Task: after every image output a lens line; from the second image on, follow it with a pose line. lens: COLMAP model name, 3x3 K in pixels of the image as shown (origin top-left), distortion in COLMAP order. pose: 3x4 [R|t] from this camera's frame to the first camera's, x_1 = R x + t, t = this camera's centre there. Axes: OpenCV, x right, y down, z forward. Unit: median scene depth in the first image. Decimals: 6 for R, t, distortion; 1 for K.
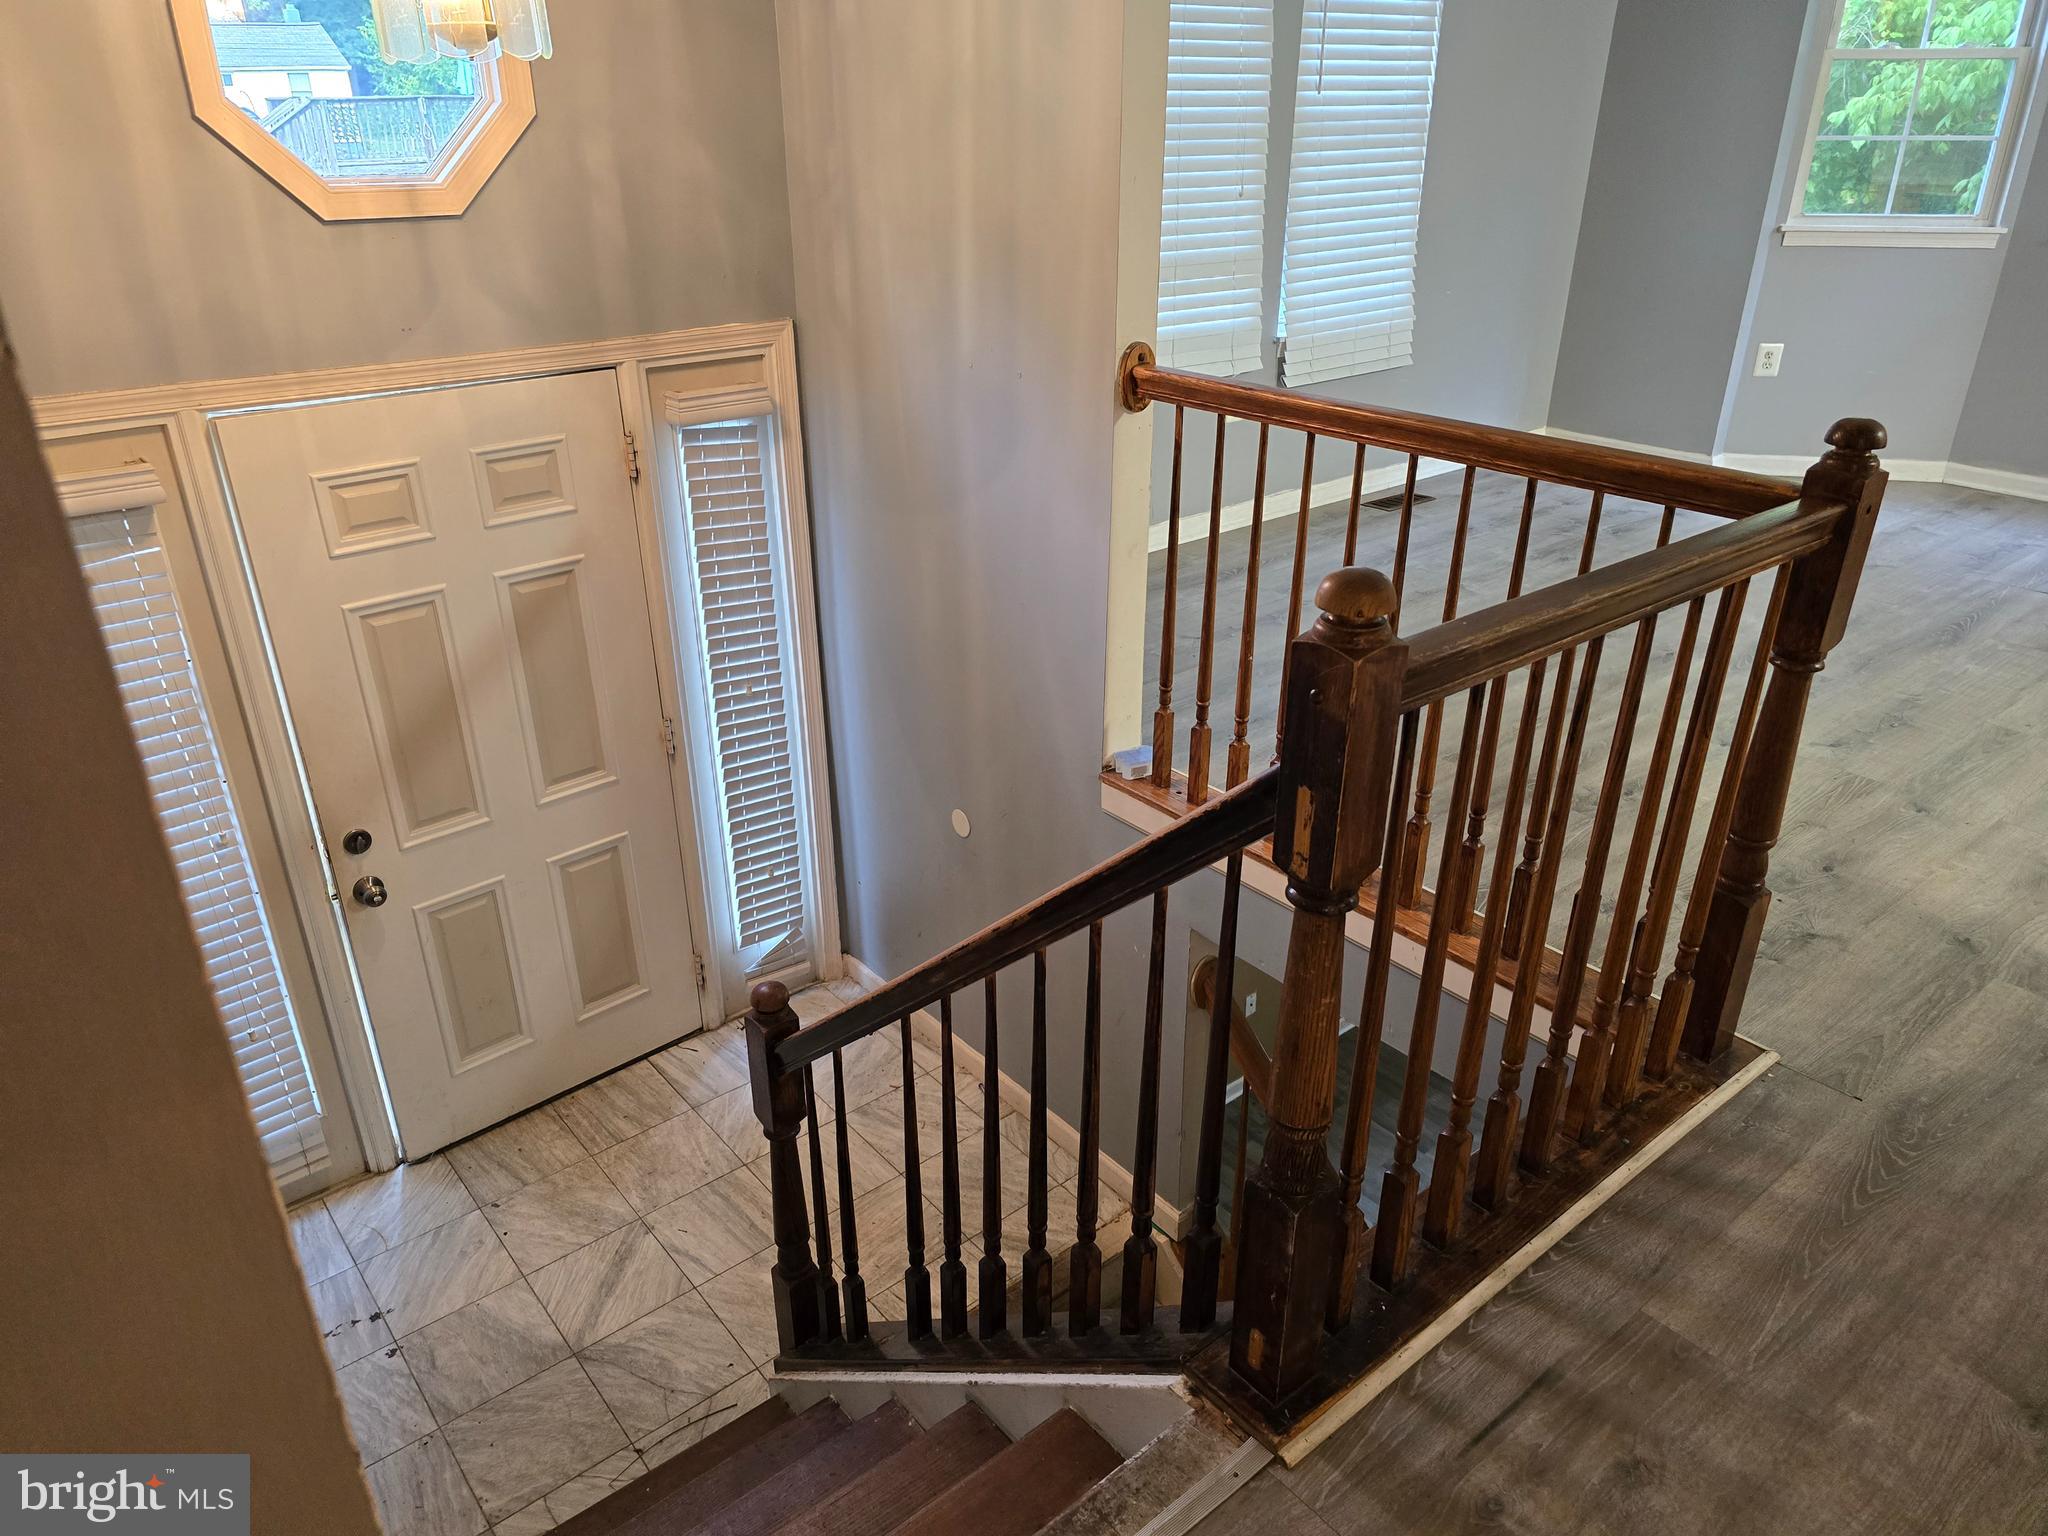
lens RADIAL K [[1375.6, 0, 1019.7], [0, 1375.6, 790.0], [0, 0, 1]] dist [0.051239, -0.040773]
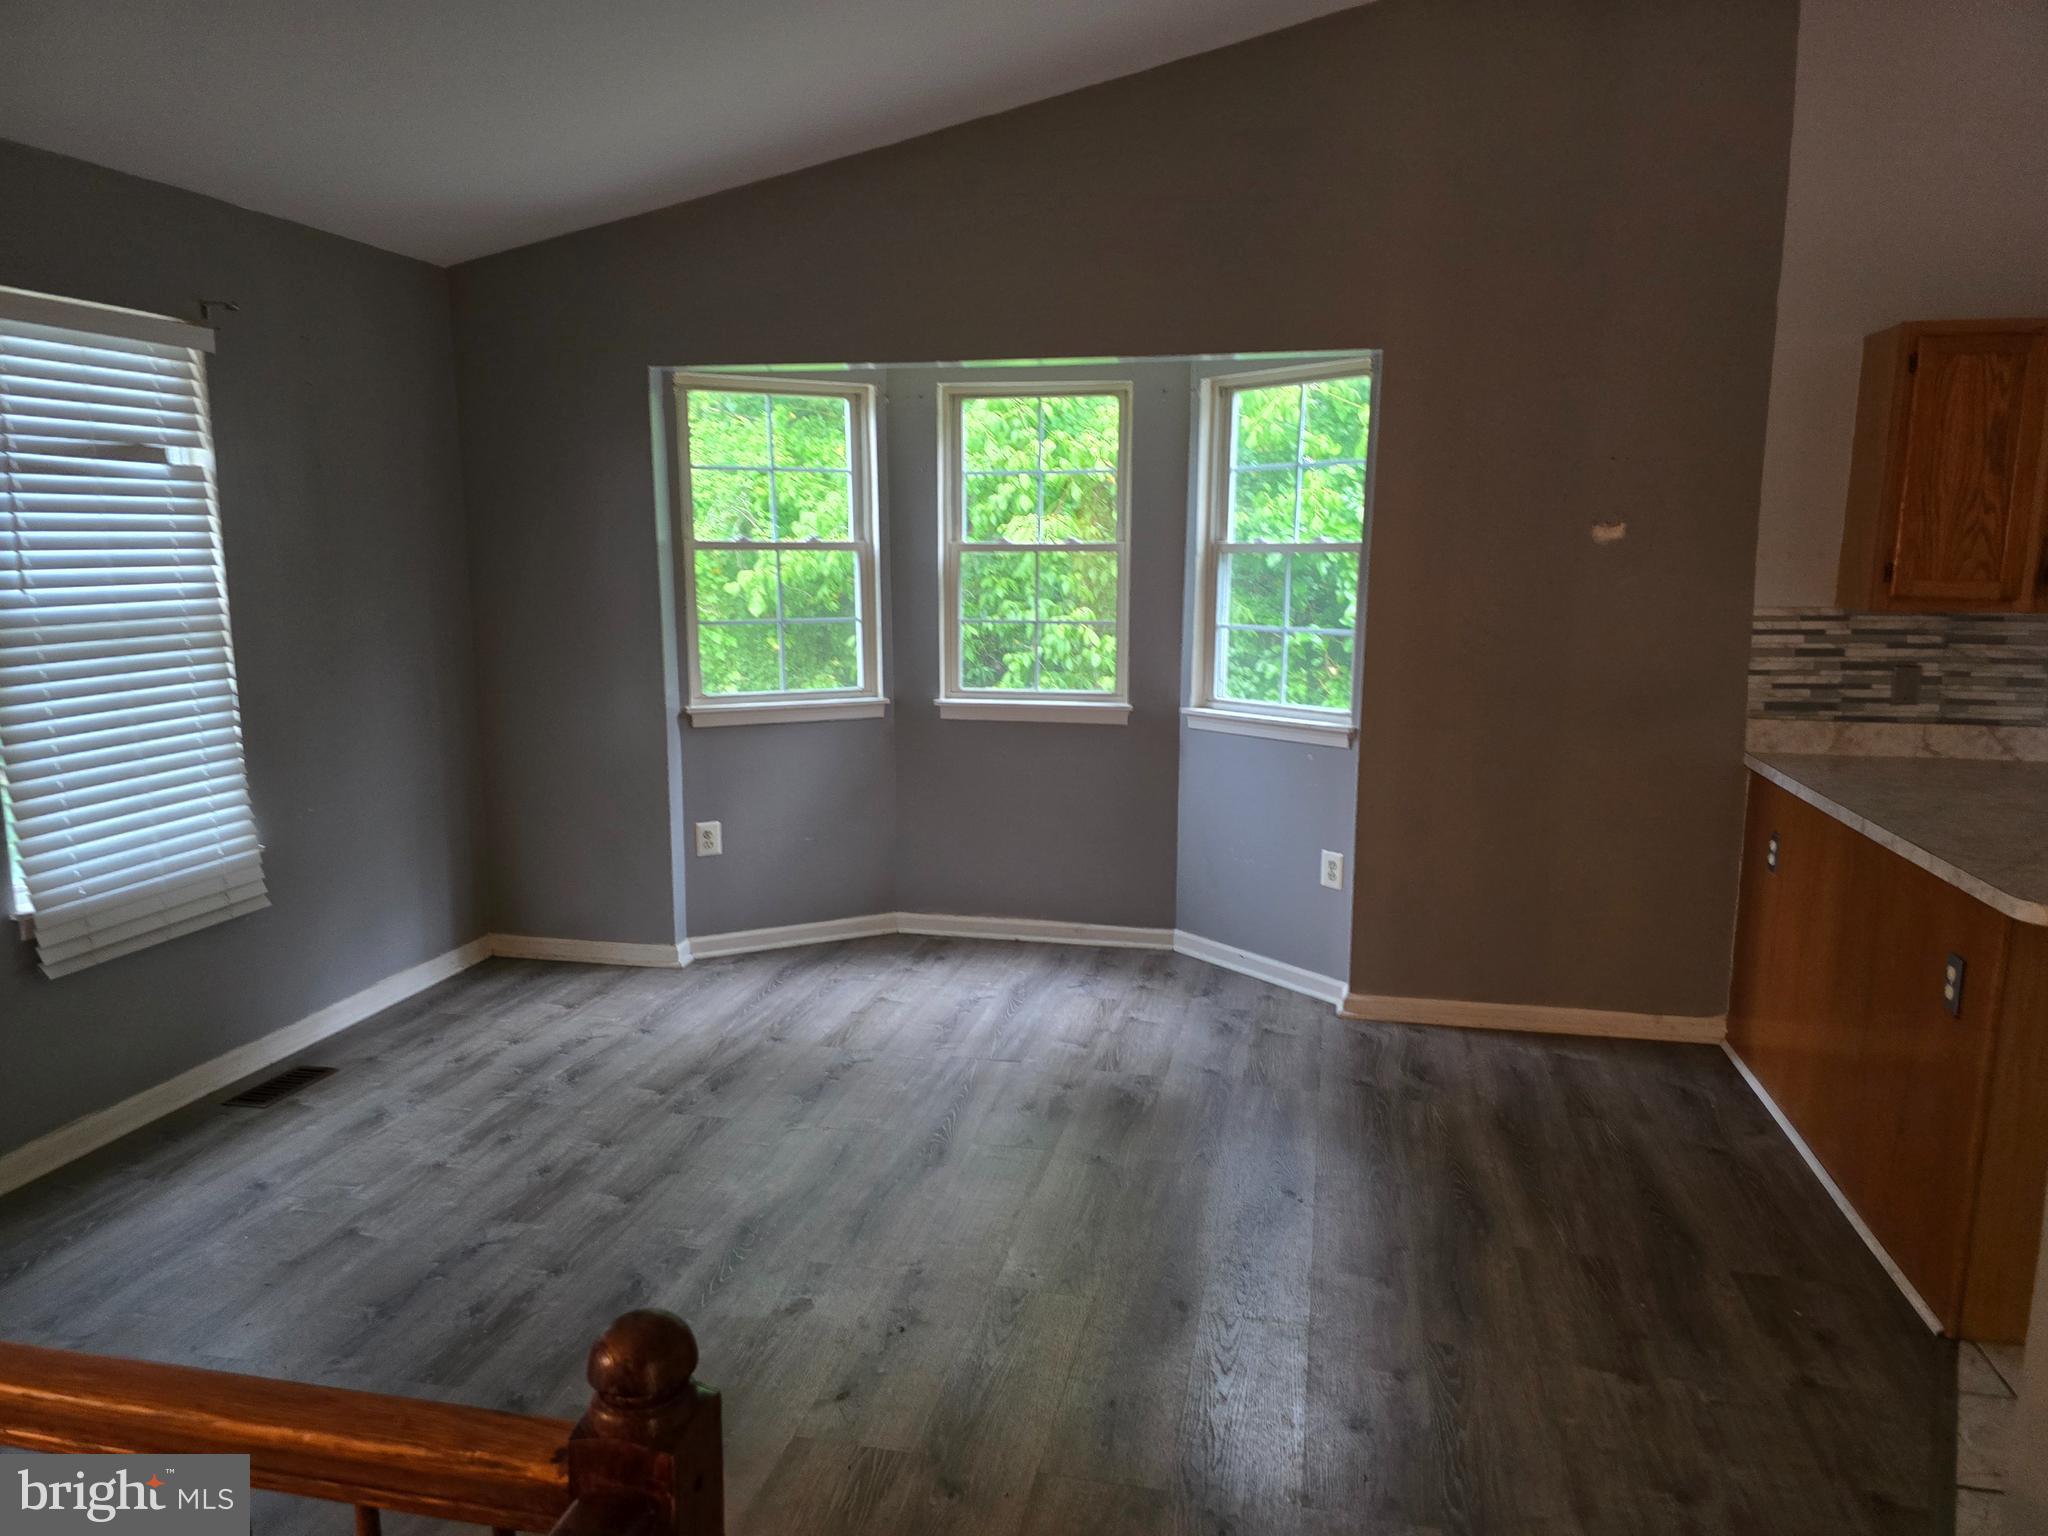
lens RADIAL K [[1375.6, 0, 989.0], [0, 1375.6, 771.8], [0, 0, 1]] dist [0.051239, -0.040773]
pose [[0.803625, -0.089602, 0.588352, 0.173749], [0.255301, 0.944920, -0.204809, -0.132611], [-0.537594, 0.314796, 0.782238, 0.190728]]
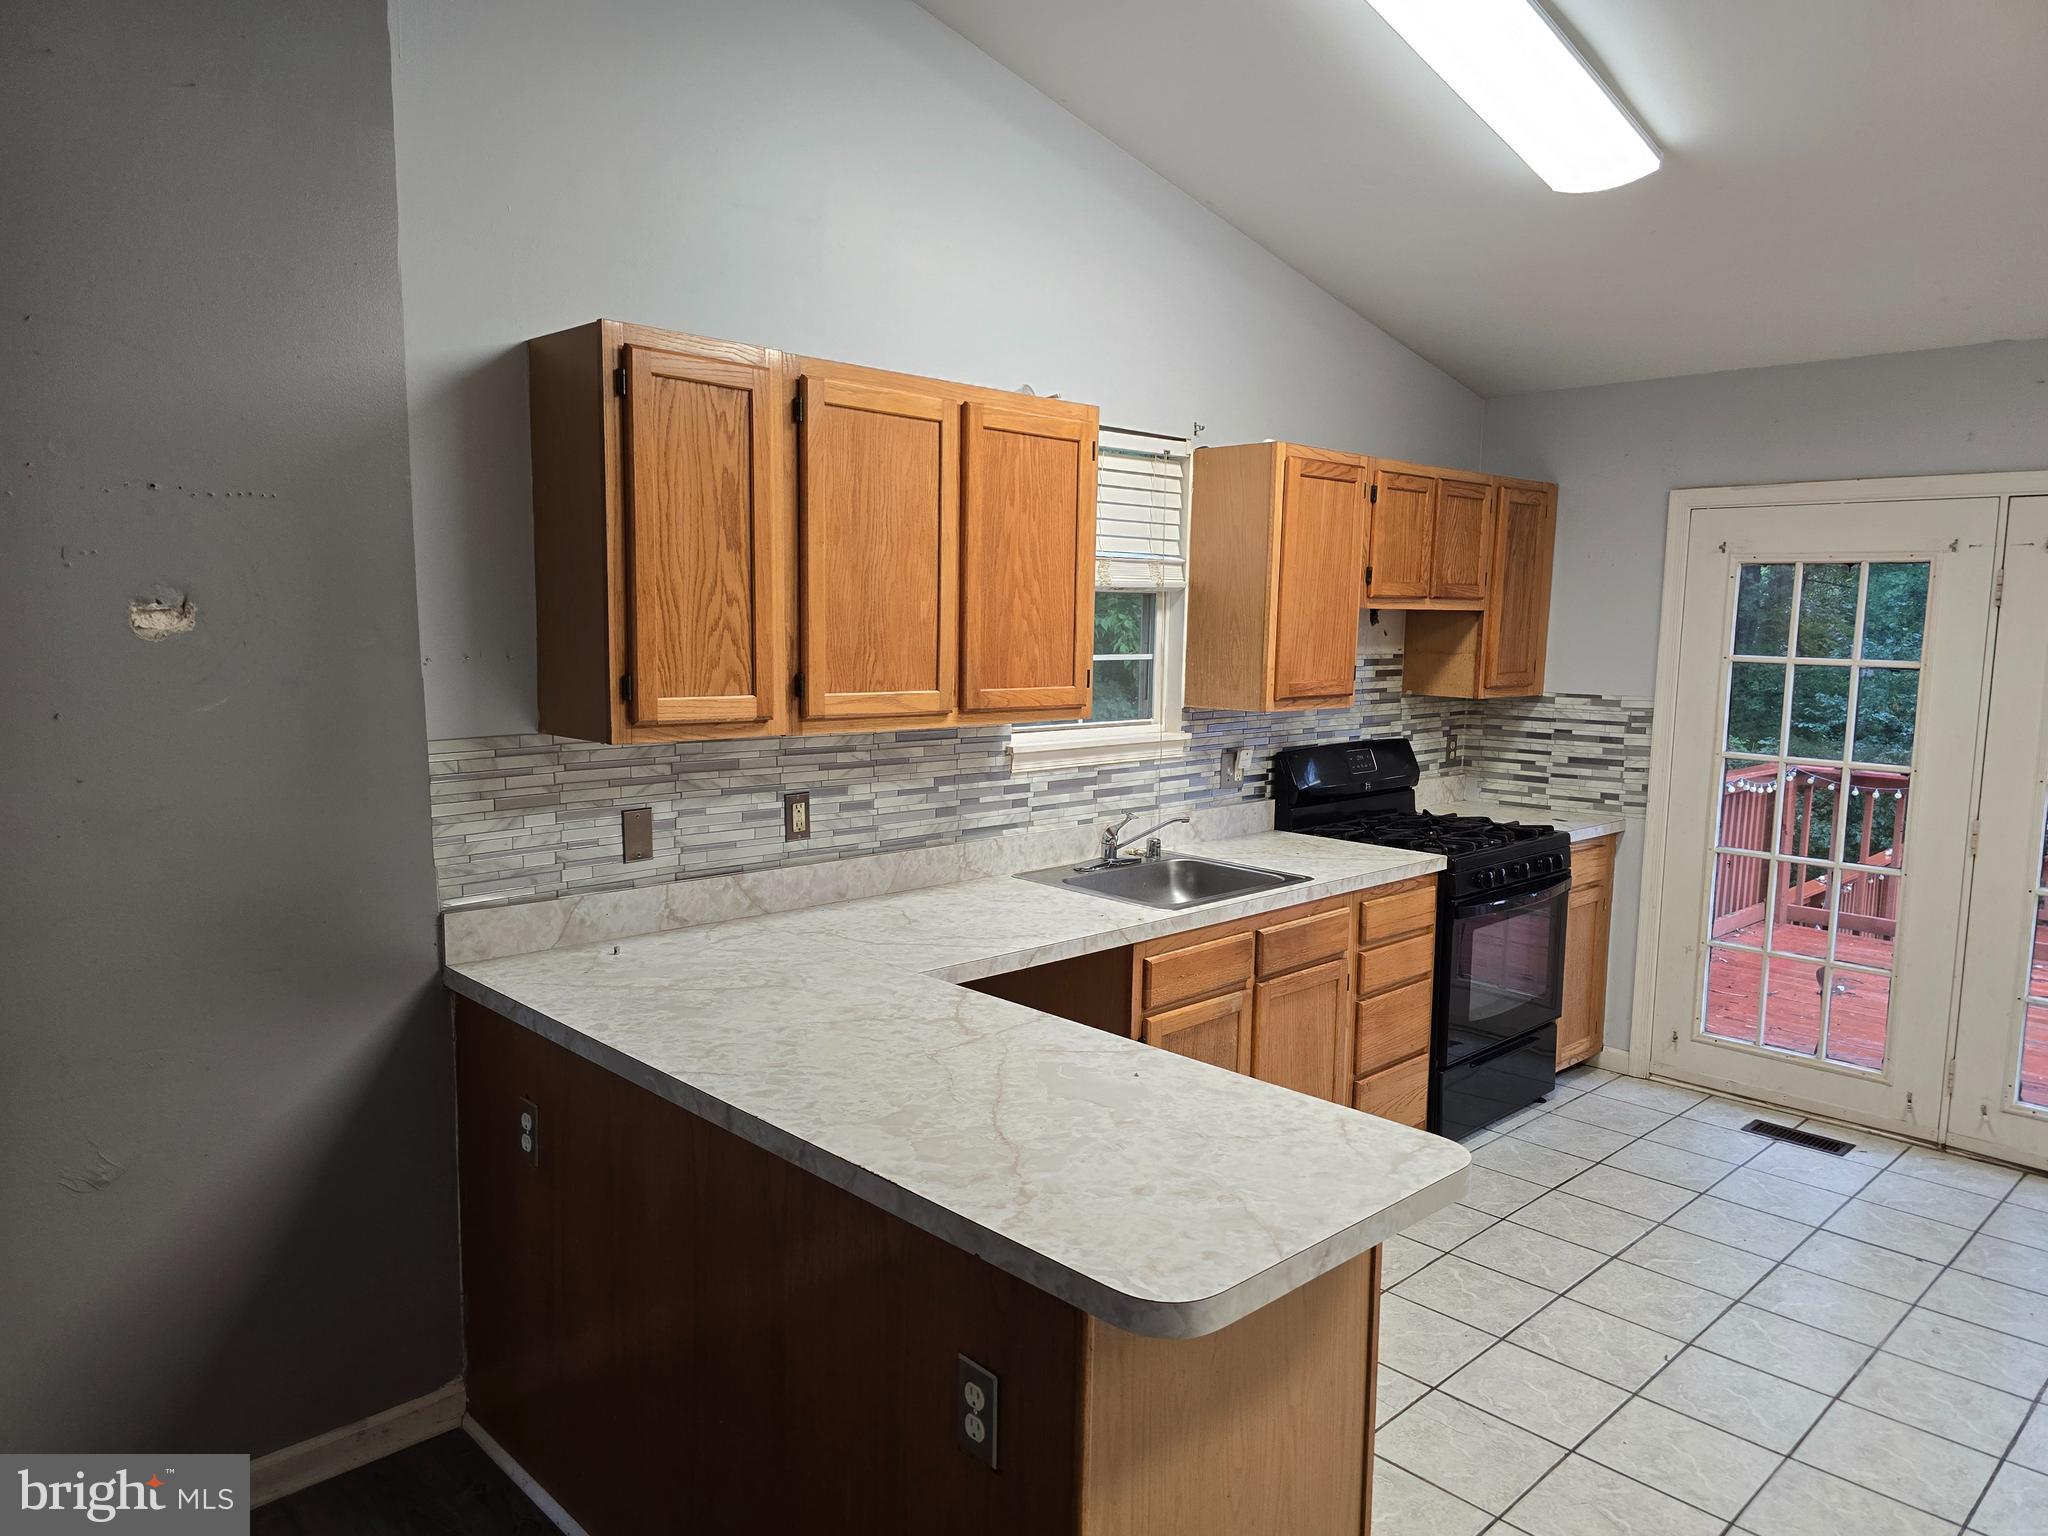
lens RADIAL K [[1375.6, 0, 1026.3], [0, 1375.6, 768.6], [0, 0, 1]] dist [0.051239, -0.040773]
pose [[-0.095024, -0.108867, 0.989504, 0.557826], [0.422450, 0.895647, 0.139110, -0.268204], [-0.901391, 0.431235, -0.039117, 0.422857]]
